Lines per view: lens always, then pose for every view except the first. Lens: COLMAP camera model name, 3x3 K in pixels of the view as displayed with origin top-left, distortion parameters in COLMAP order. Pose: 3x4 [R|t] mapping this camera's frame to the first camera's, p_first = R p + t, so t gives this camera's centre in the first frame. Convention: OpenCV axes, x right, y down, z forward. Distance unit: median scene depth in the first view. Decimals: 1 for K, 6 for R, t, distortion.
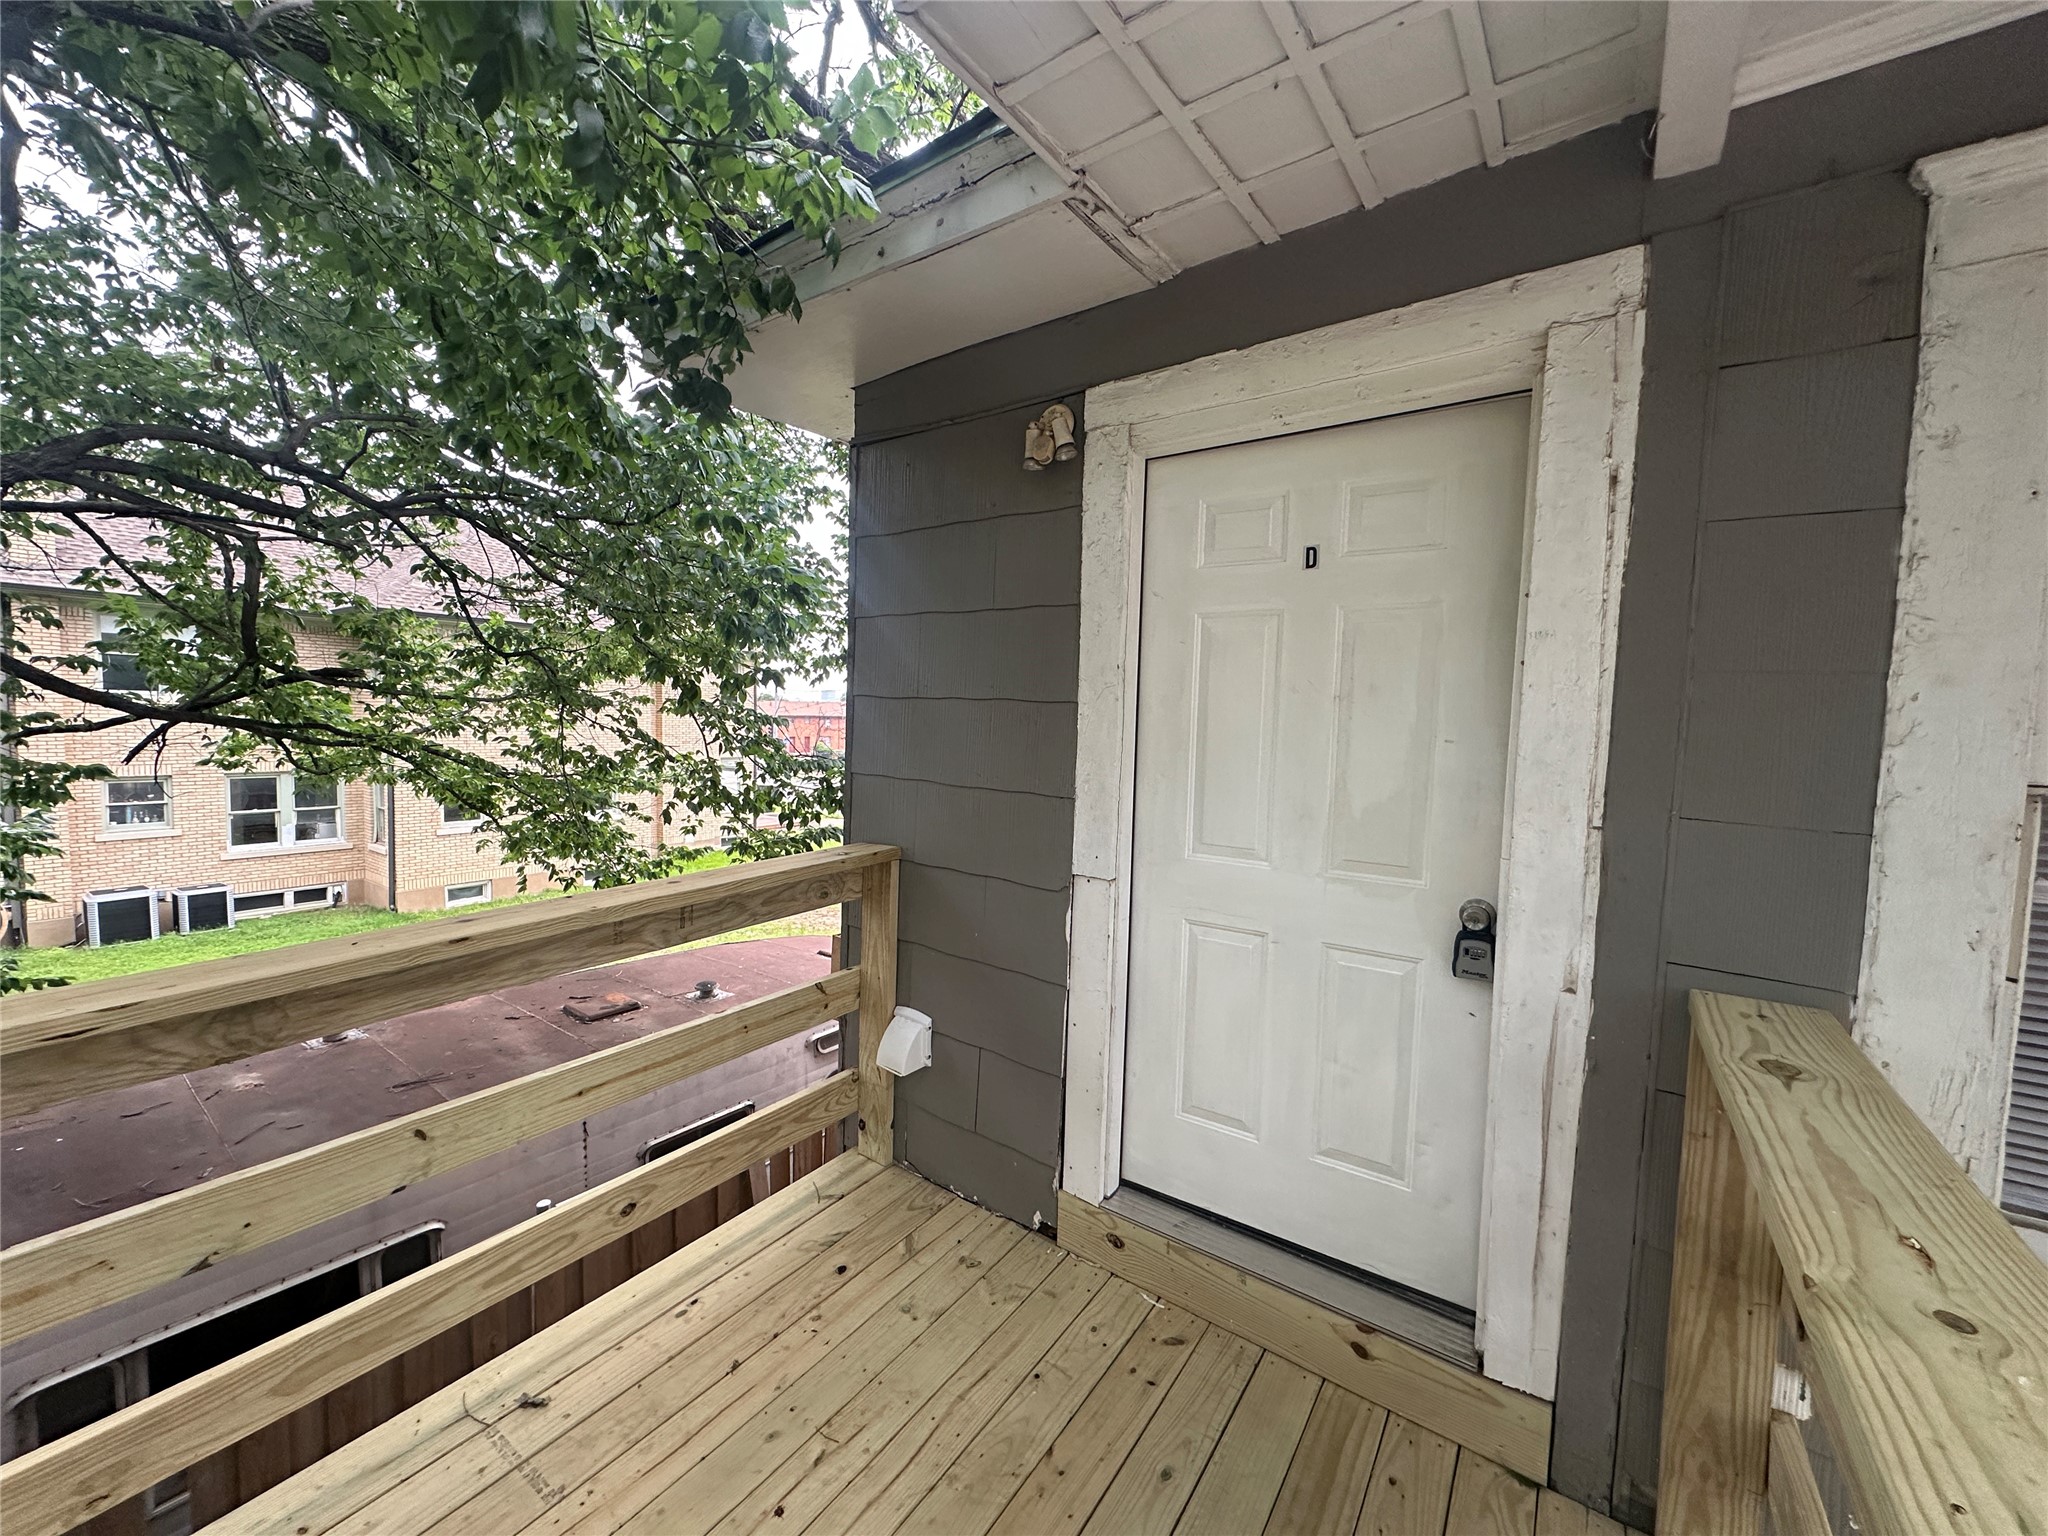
lens RADIAL K [[812.5, 0, 1024.5], [0, 812.5, 762.9], [0, 0, 1]] dist [-0.000841, -0.000212]
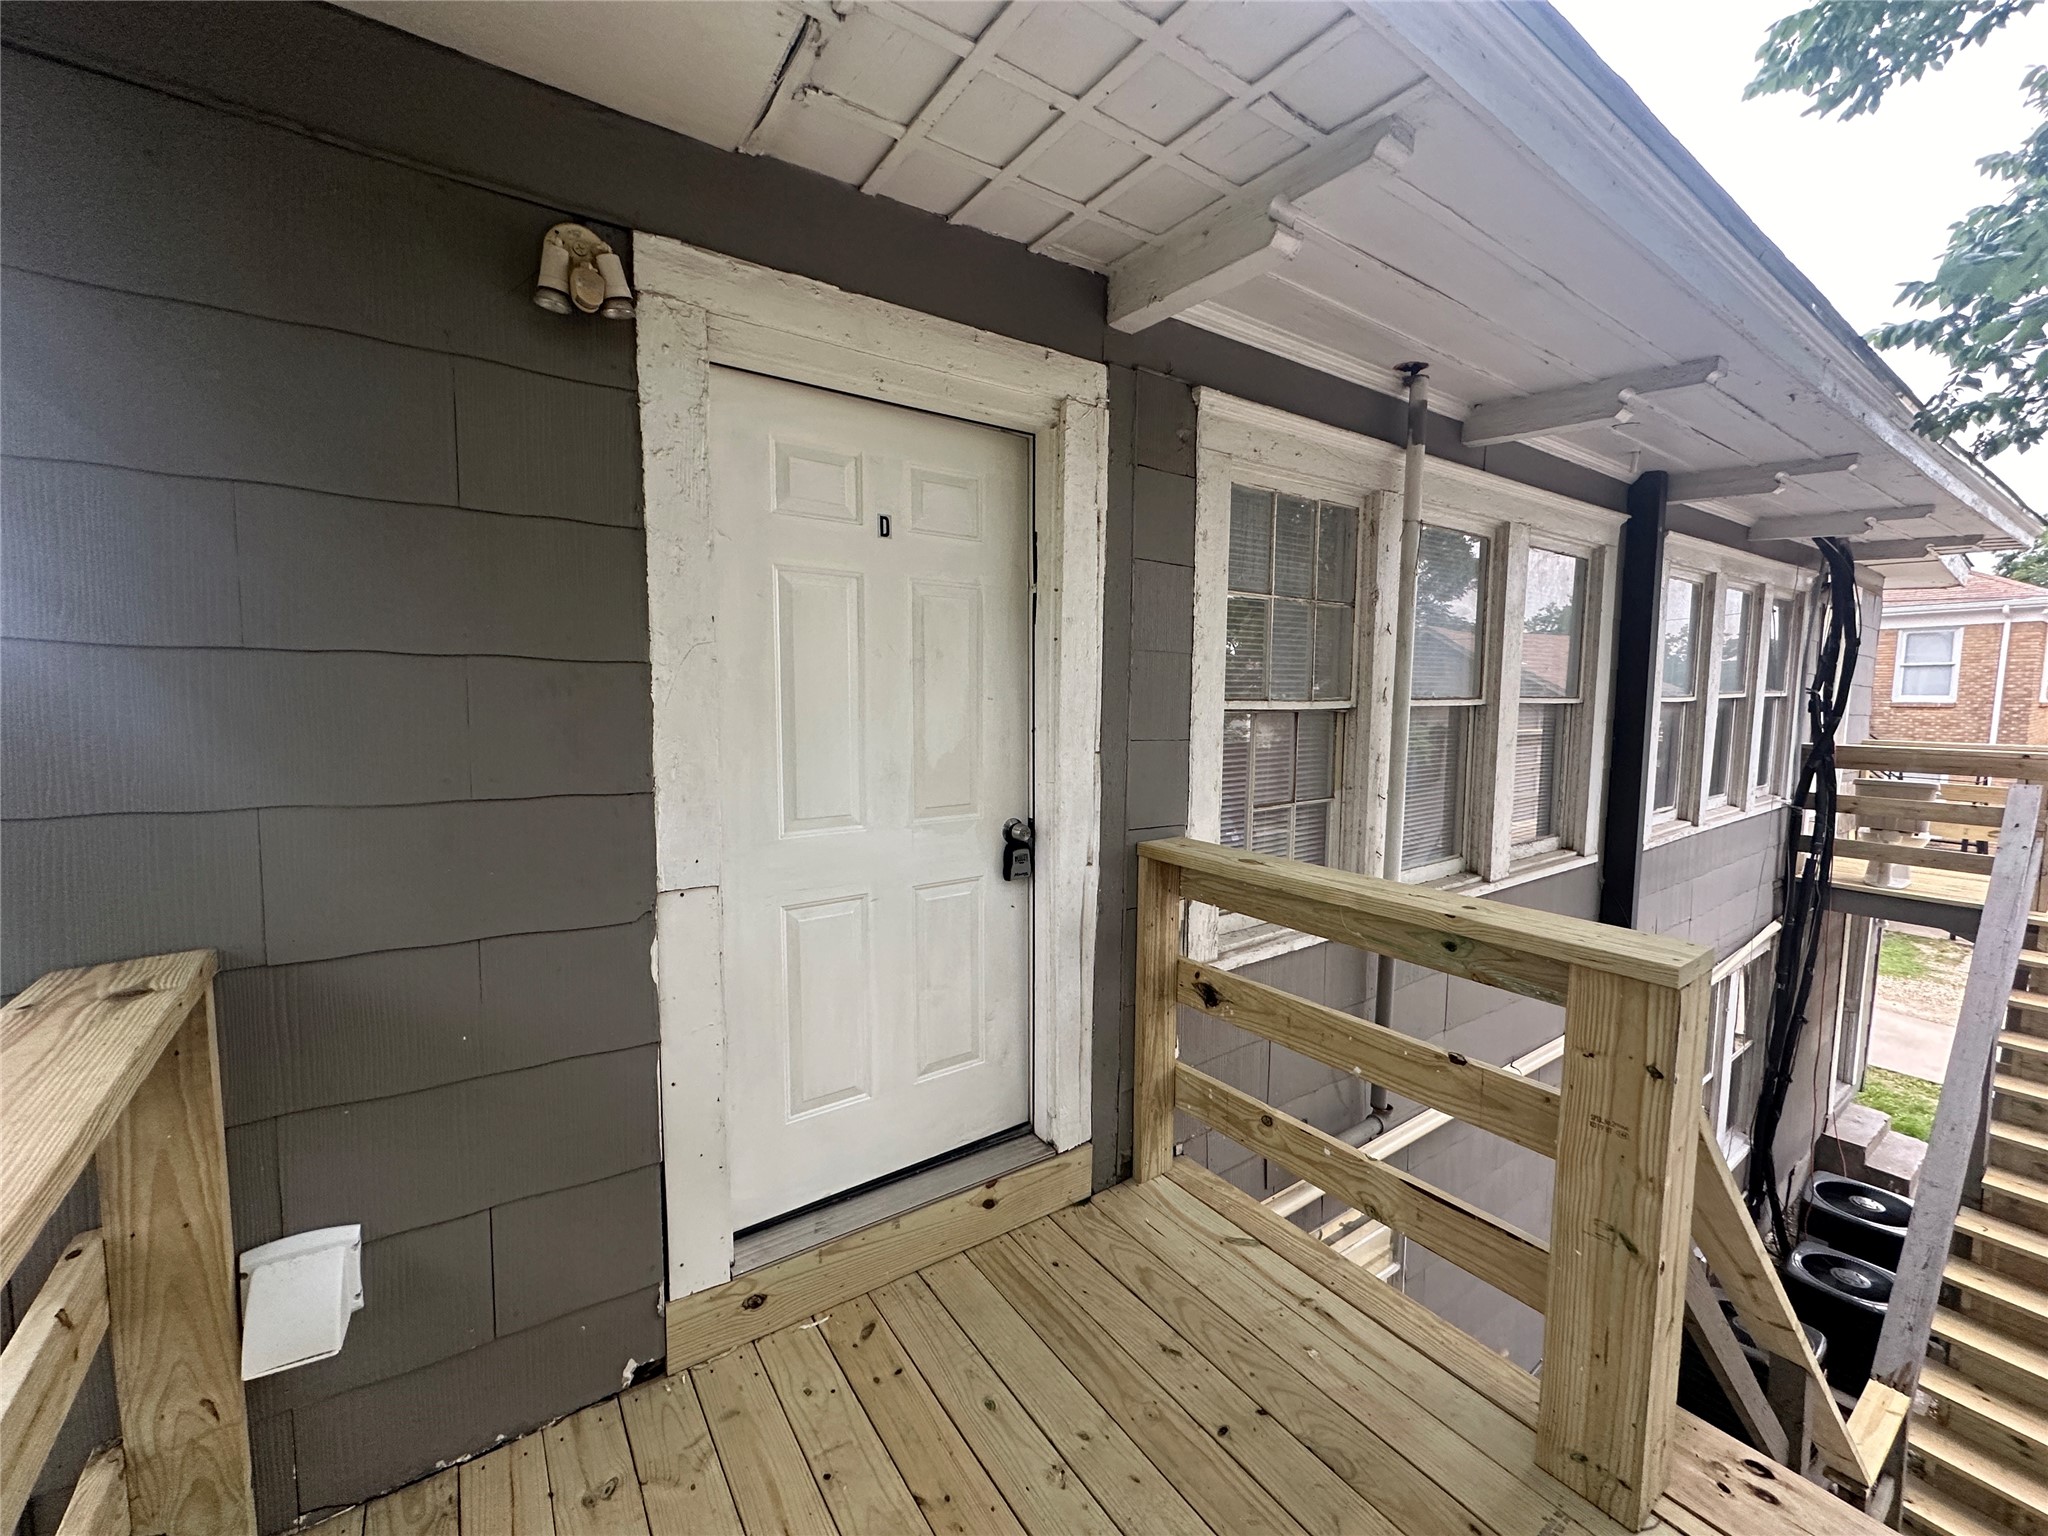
lens RADIAL K [[812.5, 0, 1026.3], [0, 812.5, 760.0], [0, 0, 1]] dist [-0.000841, -0.000212]
pose [[0.337497, -0.101706, 0.935816, -0.600775], [0.057500, 0.994517, 0.087349, -0.035949], [-0.939569, 0.024330, 0.341494, 0.489405]]
